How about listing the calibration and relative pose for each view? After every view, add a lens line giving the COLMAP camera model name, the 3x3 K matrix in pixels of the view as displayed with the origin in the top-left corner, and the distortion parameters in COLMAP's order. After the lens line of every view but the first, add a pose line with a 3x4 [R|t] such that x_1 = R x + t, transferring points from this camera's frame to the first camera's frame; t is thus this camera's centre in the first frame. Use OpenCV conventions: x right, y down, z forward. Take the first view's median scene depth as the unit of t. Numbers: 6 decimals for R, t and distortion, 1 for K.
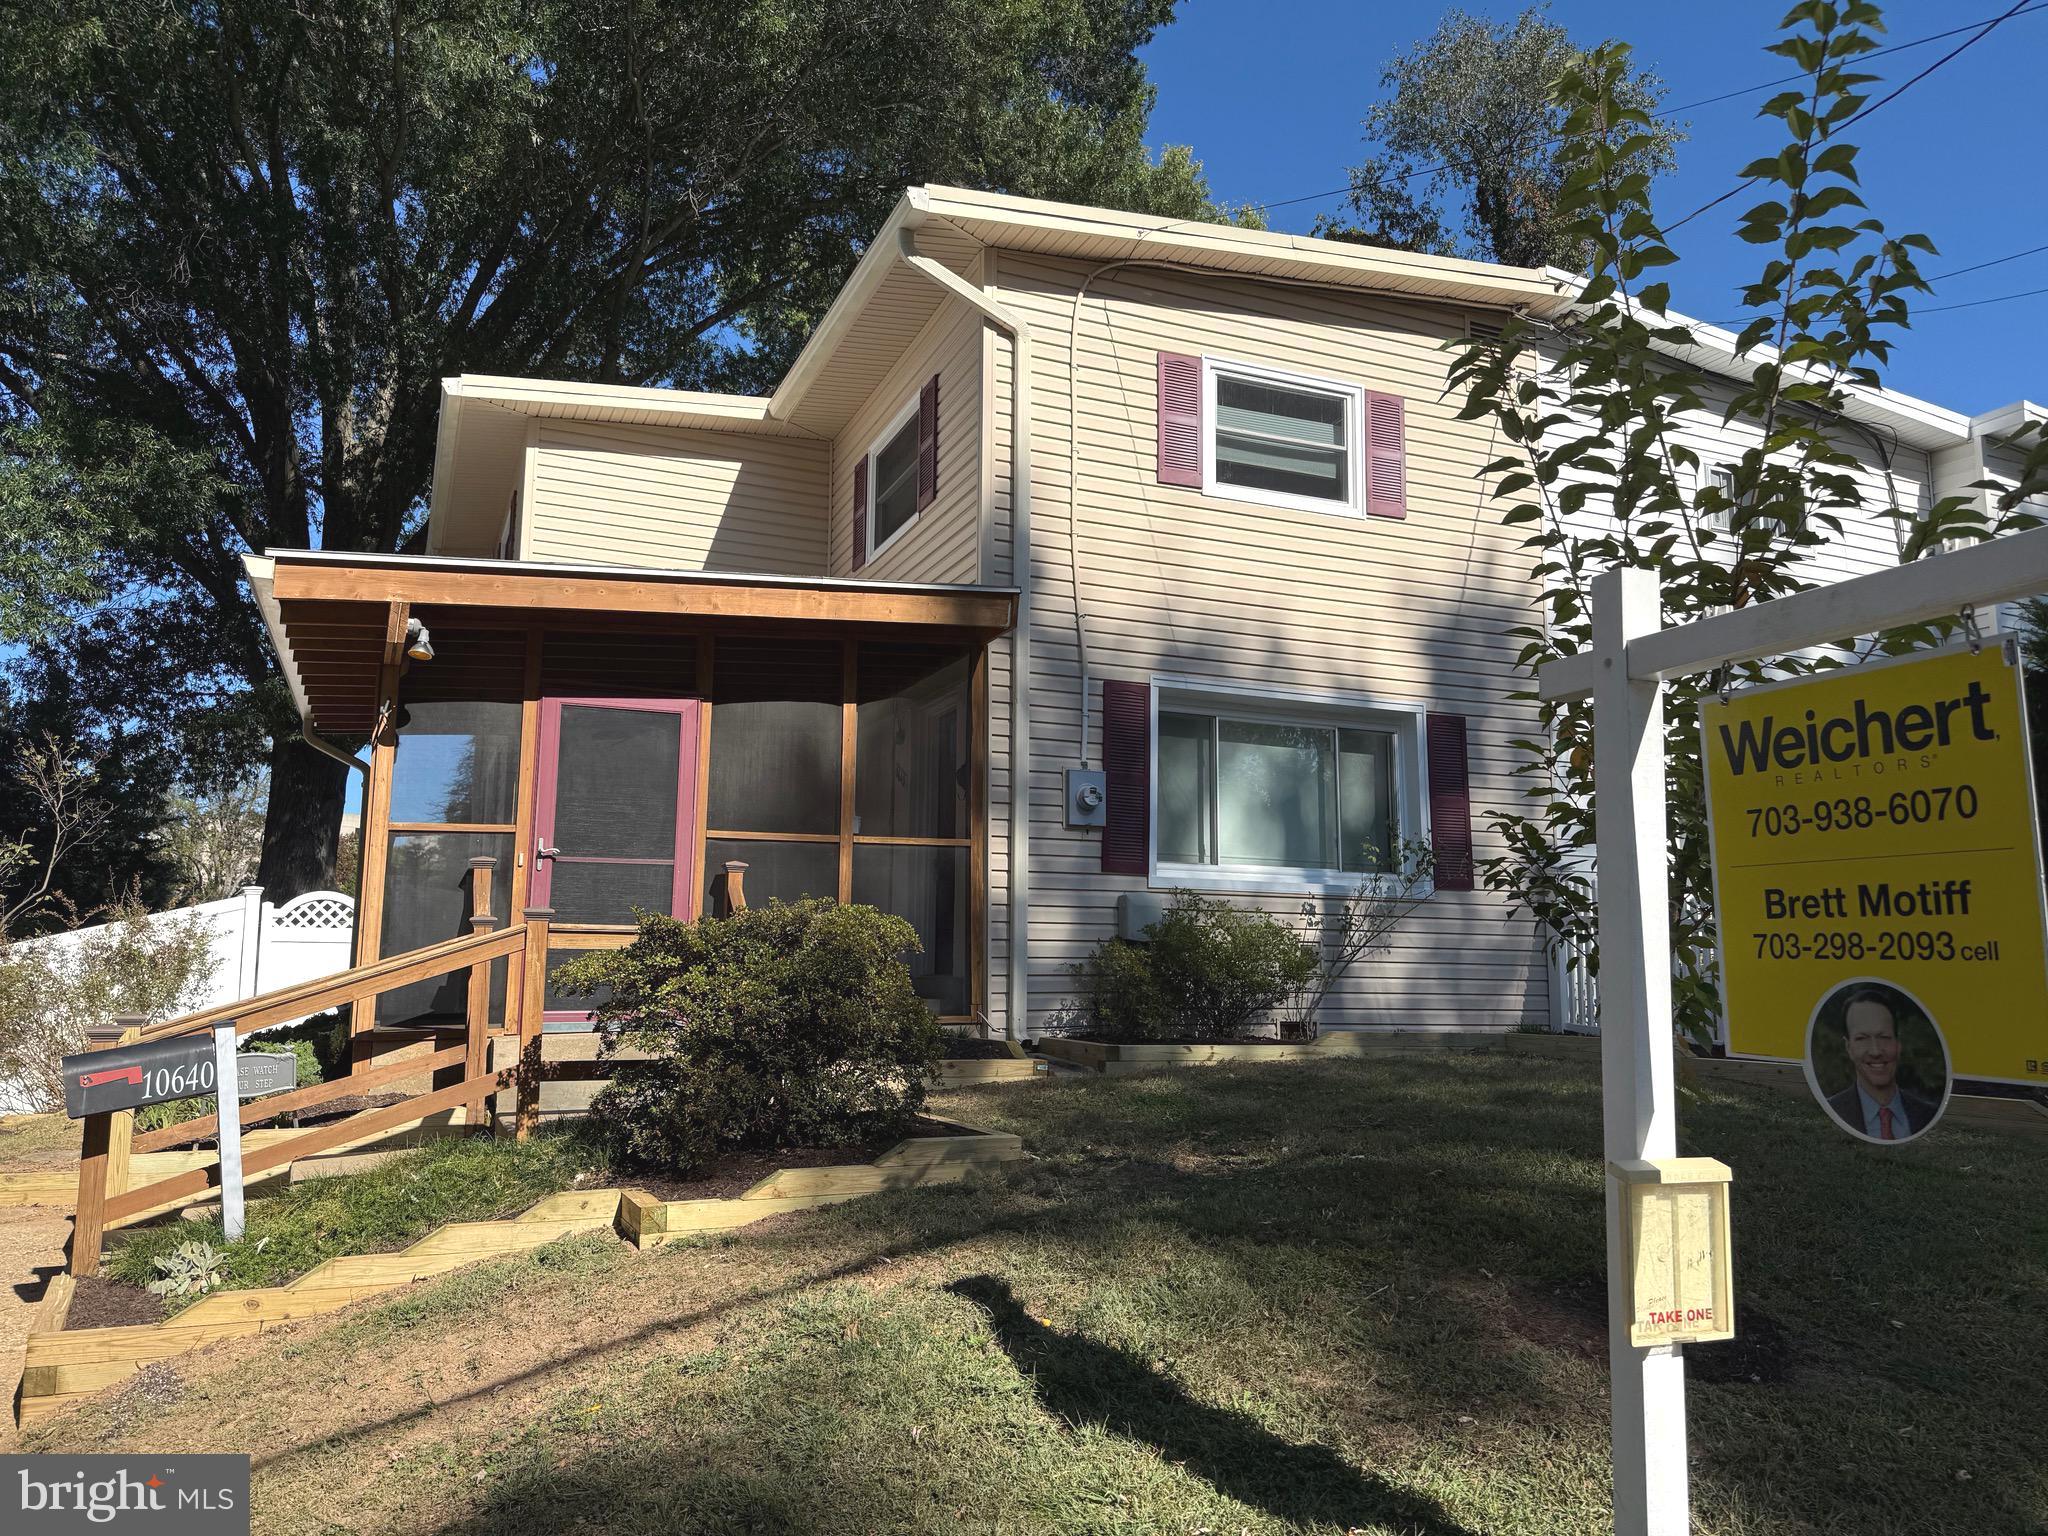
lens RADIAL K [[1436.9, 0, 1044.3], [0, 1436.9, 765.1], [0, 0, 1]] dist [0.042972, -0.041146]
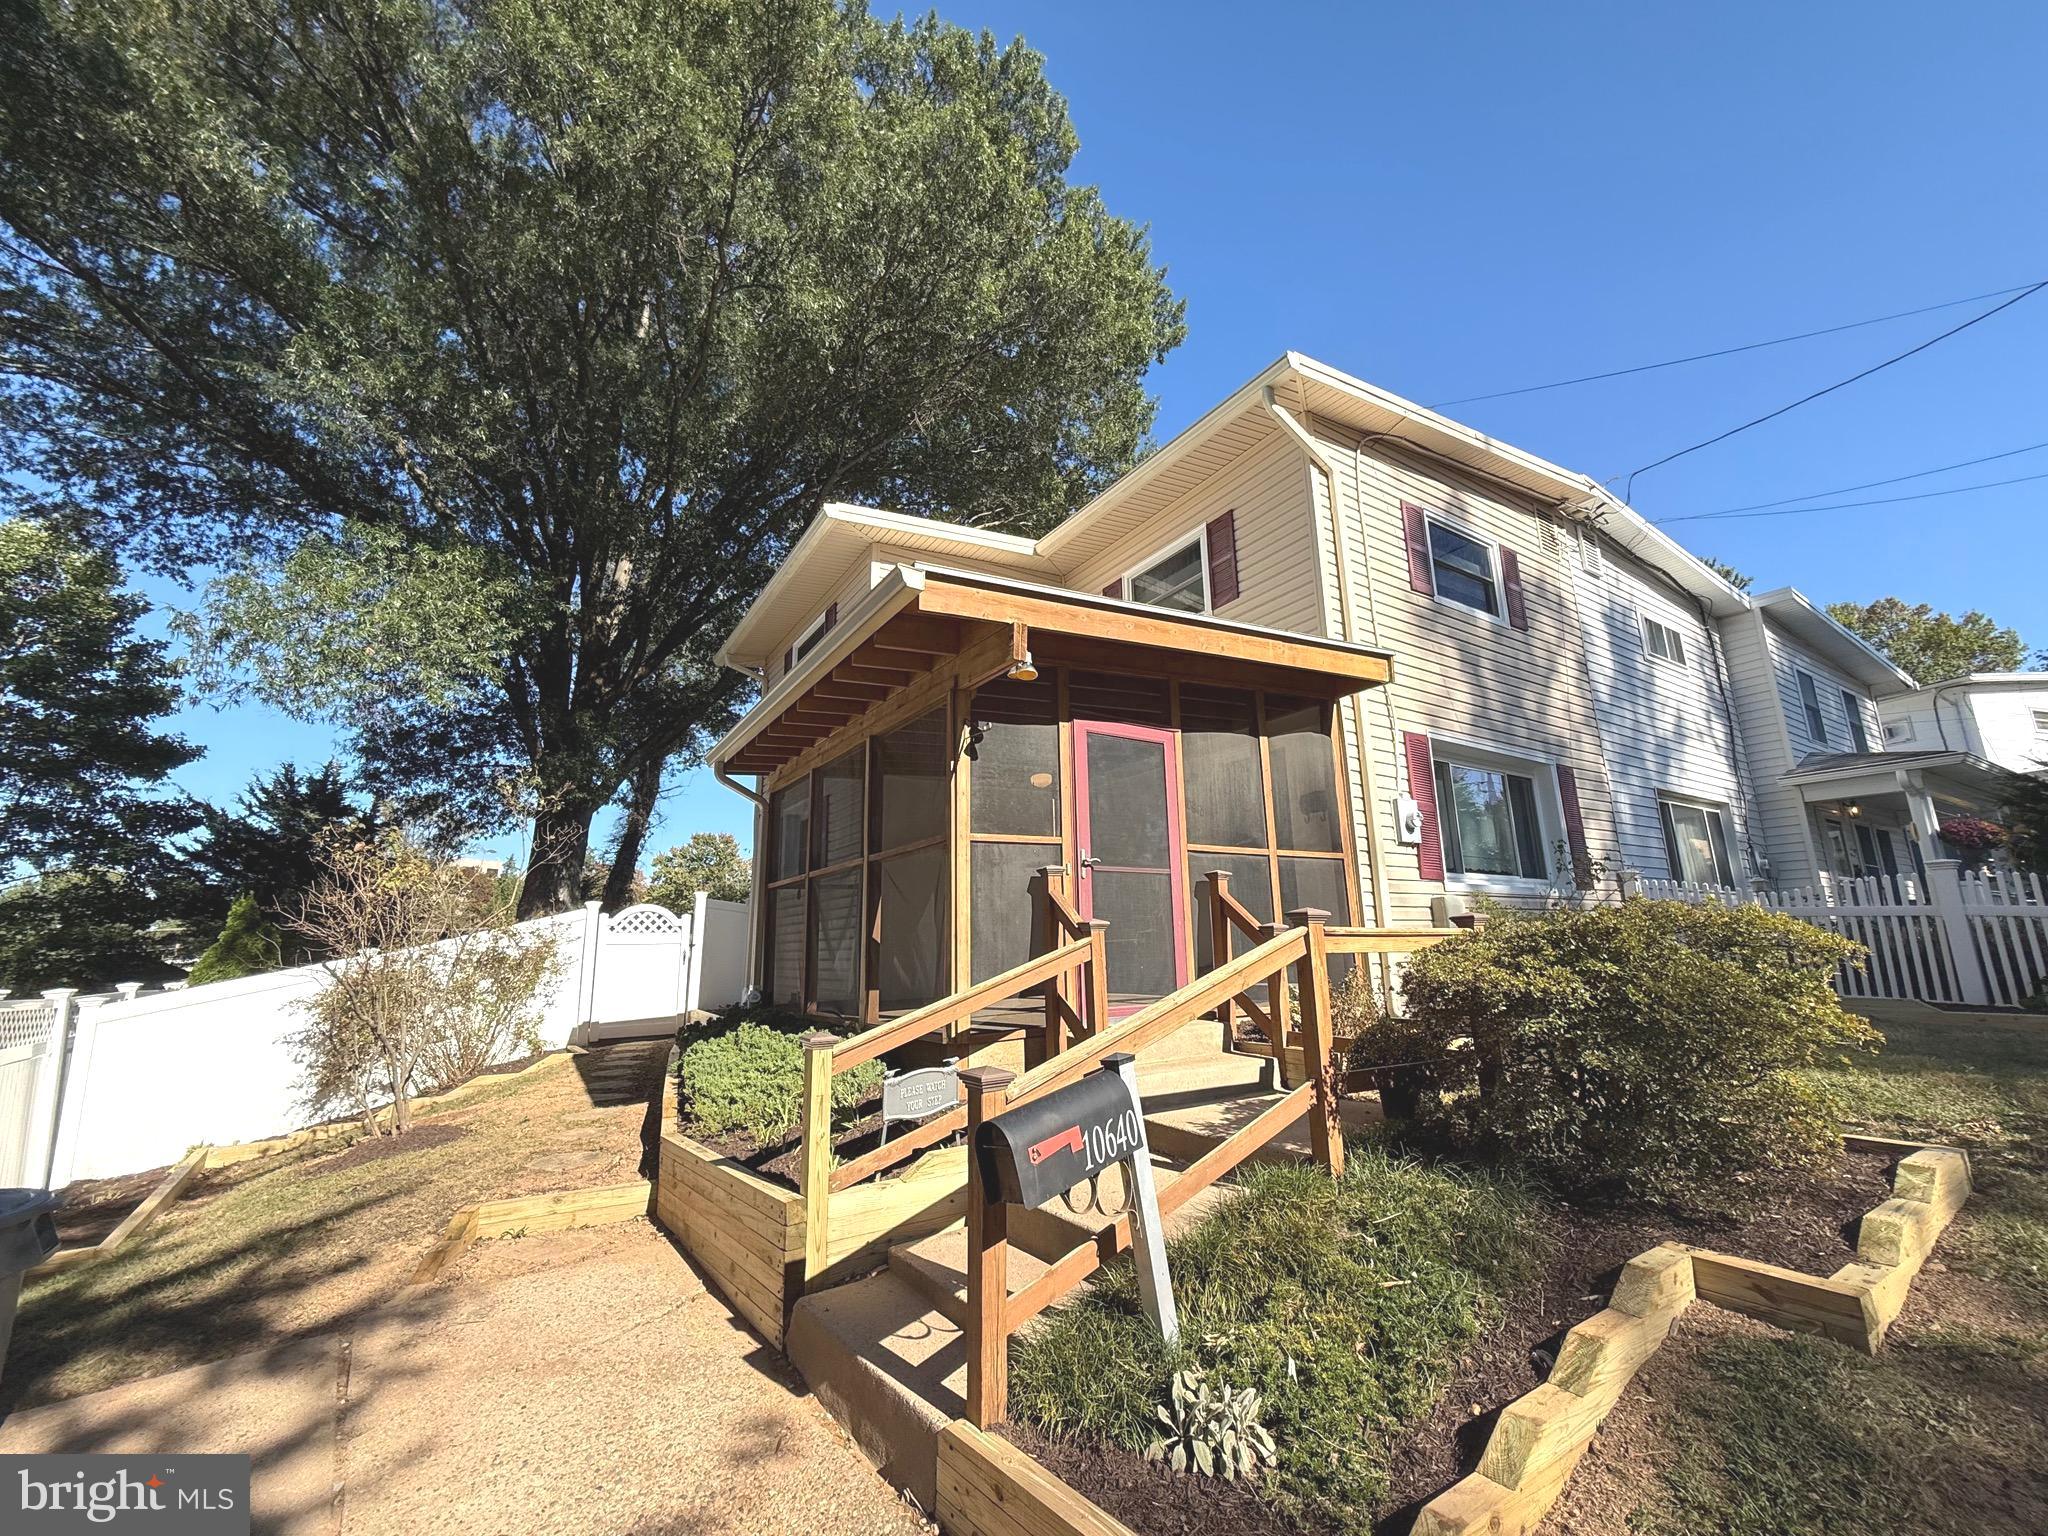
lens RADIAL K [[817.9, 0, 1041.6], [0, 817.9, 762.5], [0, 0, 1]] dist [0.000478, -0.000092]
pose [[0.988103, 0.013831, 0.153172, -0.379854], [-0.001142, 0.996580, -0.082623, 0.029205], [-0.153791, 0.081465, 0.984739, 0.304718]]
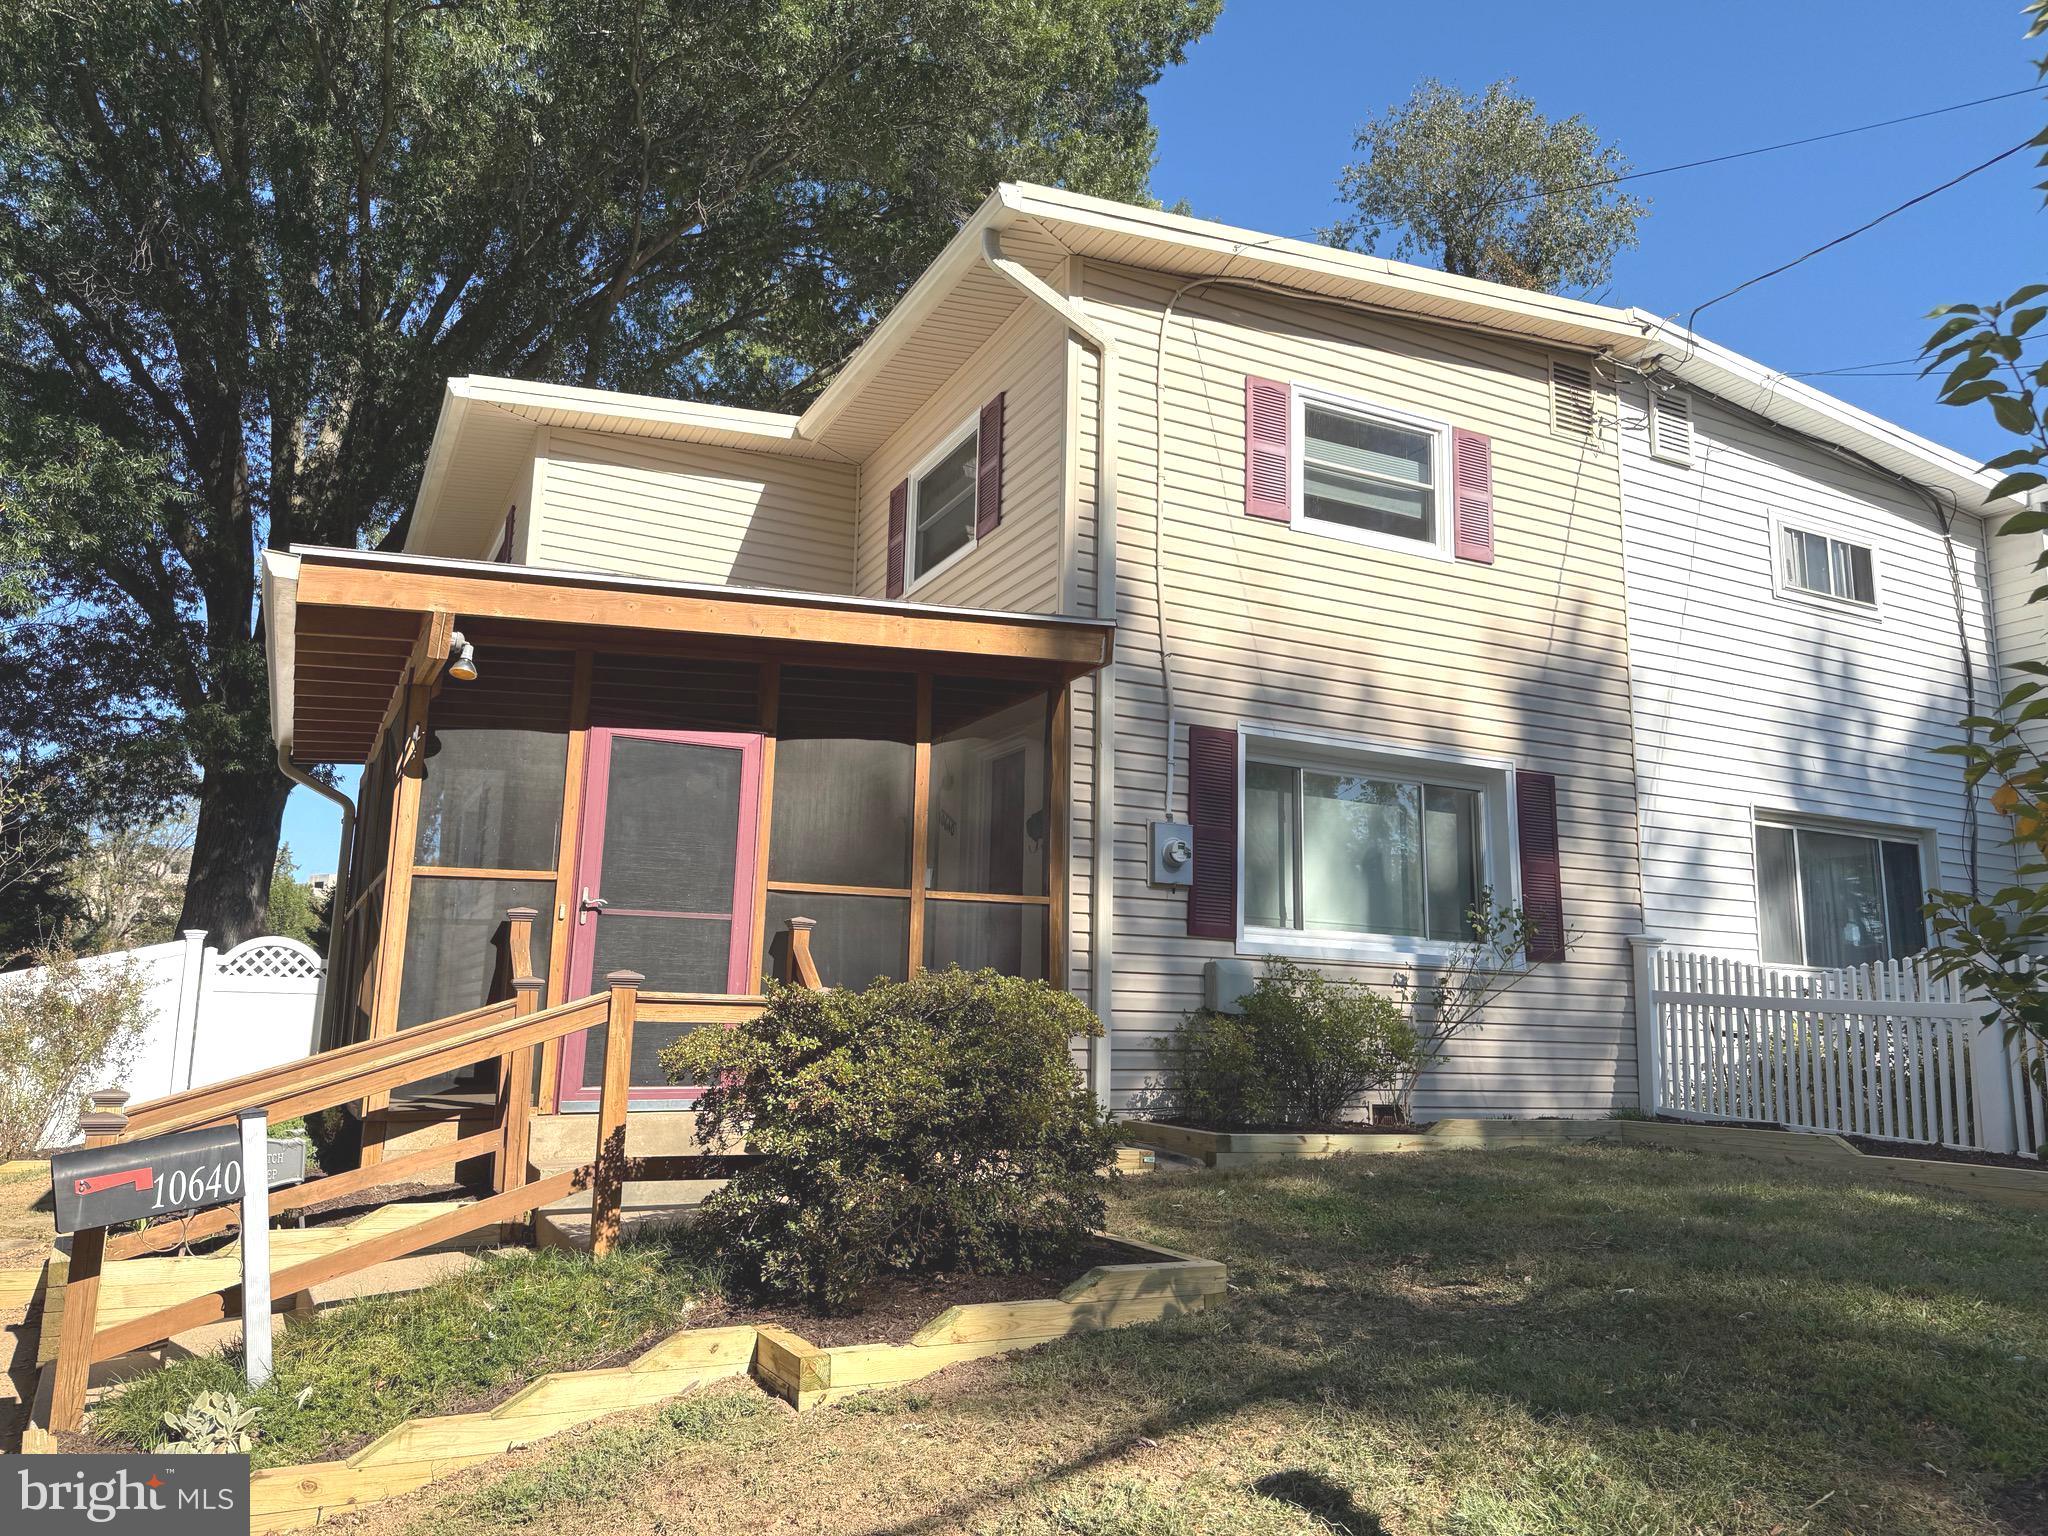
lens RADIAL K [[1436.9, 0, 1048.0], [0, 1436.9, 766.7], [0, 0, 1]] dist [0.042972, -0.041146]
pose [[0.998134, 0.025518, 0.055470, -0.094882], [-0.023603, 0.999112, -0.034909, 0.001097], [-0.056312, 0.033534, 0.997850, 0.086803]]
